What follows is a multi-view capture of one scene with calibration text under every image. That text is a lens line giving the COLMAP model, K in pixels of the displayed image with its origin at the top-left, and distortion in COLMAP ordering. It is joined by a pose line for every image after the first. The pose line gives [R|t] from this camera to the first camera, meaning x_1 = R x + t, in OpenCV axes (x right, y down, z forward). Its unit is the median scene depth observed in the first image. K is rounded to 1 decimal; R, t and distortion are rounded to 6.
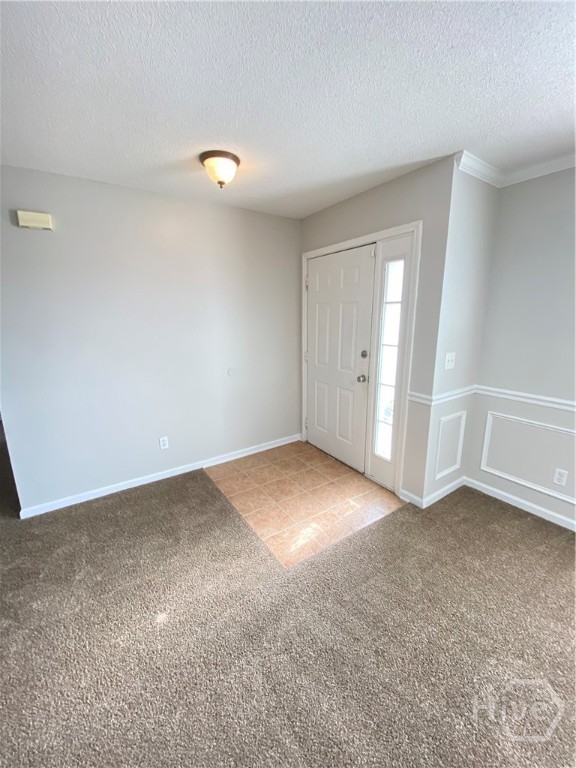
lens RADIAL K [[311.6, 0, 290.6], [0, 311.6, 380.1], [0, 0, 1]] dist [0.018732, -0.018148]
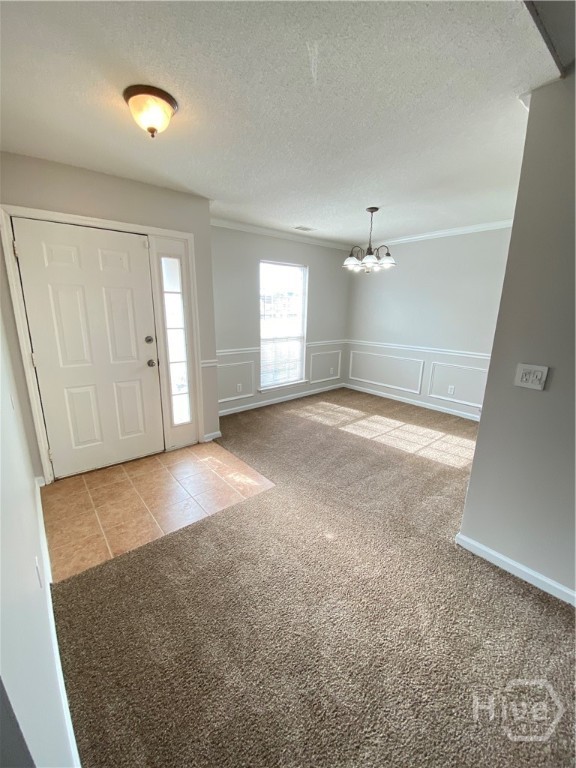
lens RADIAL K [[311.6, 0, 290.6], [0, 311.6, 380.1], [0, 0, 1]] dist [0.018732, -0.018148]
pose [[-0.108687, -0.217609, 0.969966, -0.965719], [0.196420, 0.951808, 0.235545, -0.122848], [-0.974478, 0.216121, -0.060706, 0.700416]]
